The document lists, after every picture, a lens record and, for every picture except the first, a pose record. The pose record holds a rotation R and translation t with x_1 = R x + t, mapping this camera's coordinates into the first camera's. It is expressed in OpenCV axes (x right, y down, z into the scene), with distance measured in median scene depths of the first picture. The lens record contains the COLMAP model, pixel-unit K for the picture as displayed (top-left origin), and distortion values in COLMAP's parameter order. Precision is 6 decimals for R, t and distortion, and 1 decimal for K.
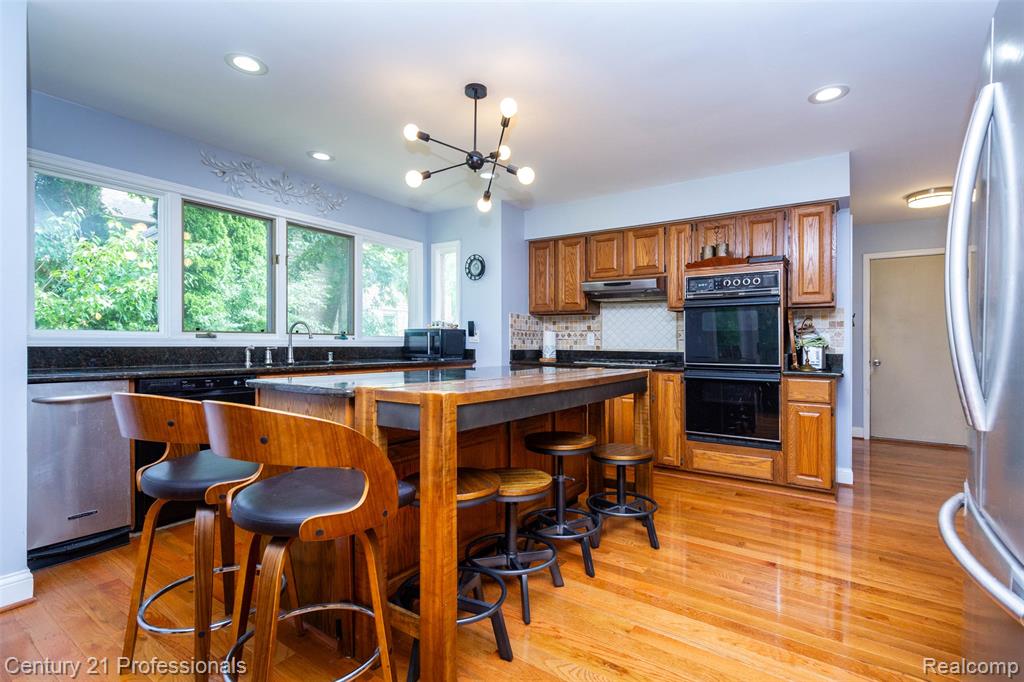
lens RADIAL K [[479.0, 0, 525.2], [0, 479.0, 348.7], [0, 0, 1]] dist [0.000491, -0.000079]
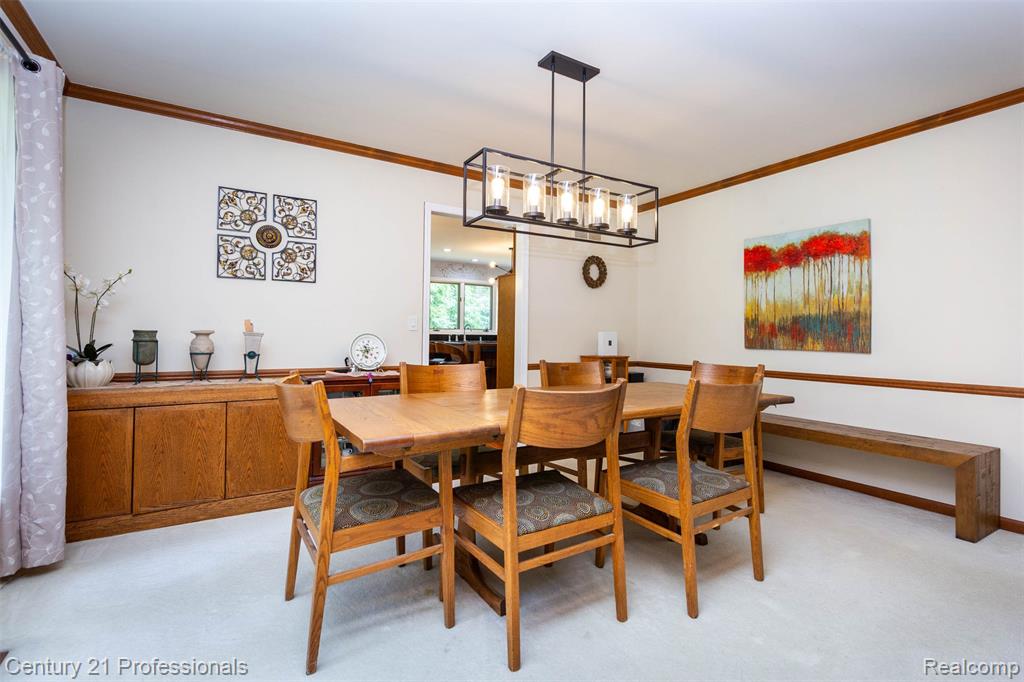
lens RADIAL K [[465.9, 0, 512.0], [0, 465.9, 341.0], [0, 0, 1]] dist [0.000201, 0.000002]
pose [[0.908334, 0.003290, -0.418233, 0.670231], [-0.003694, 0.999993, -0.000155, 0.025540], [0.418229, 0.001686, 0.908340, -0.990753]]
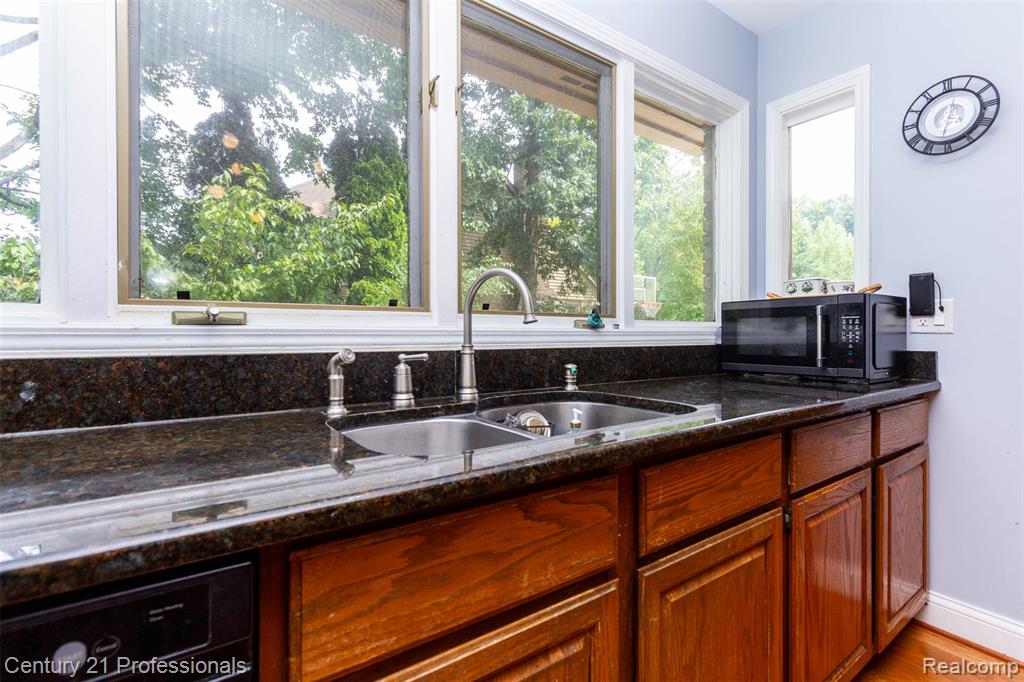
lens RADIAL K [[465.9, 0, 512.0], [0, 465.9, 341.0], [0, 0, 1]] dist [0.000201, 0.000002]
pose [[0.931731, -0.006666, -0.363088, -0.306402], [0.005578, 0.999976, -0.004045, -0.008079], [0.363106, 0.001743, 0.931746, 0.631407]]
